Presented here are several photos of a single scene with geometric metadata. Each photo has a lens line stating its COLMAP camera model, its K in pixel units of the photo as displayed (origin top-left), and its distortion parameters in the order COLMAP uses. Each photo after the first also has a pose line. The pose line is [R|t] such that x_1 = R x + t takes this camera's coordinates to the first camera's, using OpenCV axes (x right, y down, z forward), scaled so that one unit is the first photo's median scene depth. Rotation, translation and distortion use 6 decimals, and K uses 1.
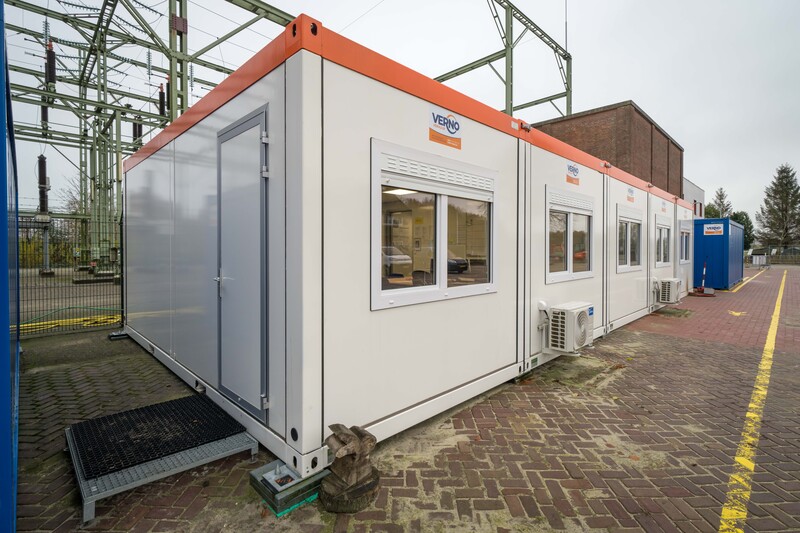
lens RADIAL K [[383.7, 0, 399.6], [0, 383.7, 259.9], [0, 0, 1]] dist [0.001487, 0.000120]
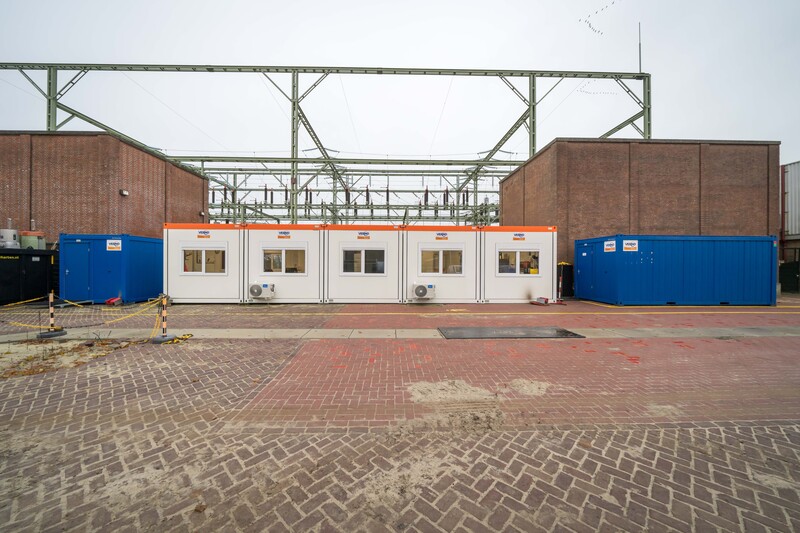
lens RADIAL K [[275.9, 0, 399.9], [0, 275.9, 264.0], [0, 0, 1]] dist [-0.002030, -0.000116]
pose [[0.732409, 0.008447, -0.680813, 2.906963], [-0.024751, 0.999592, -0.014225, -0.021831], [0.680415, 0.027269, 0.732319, 0.213794]]
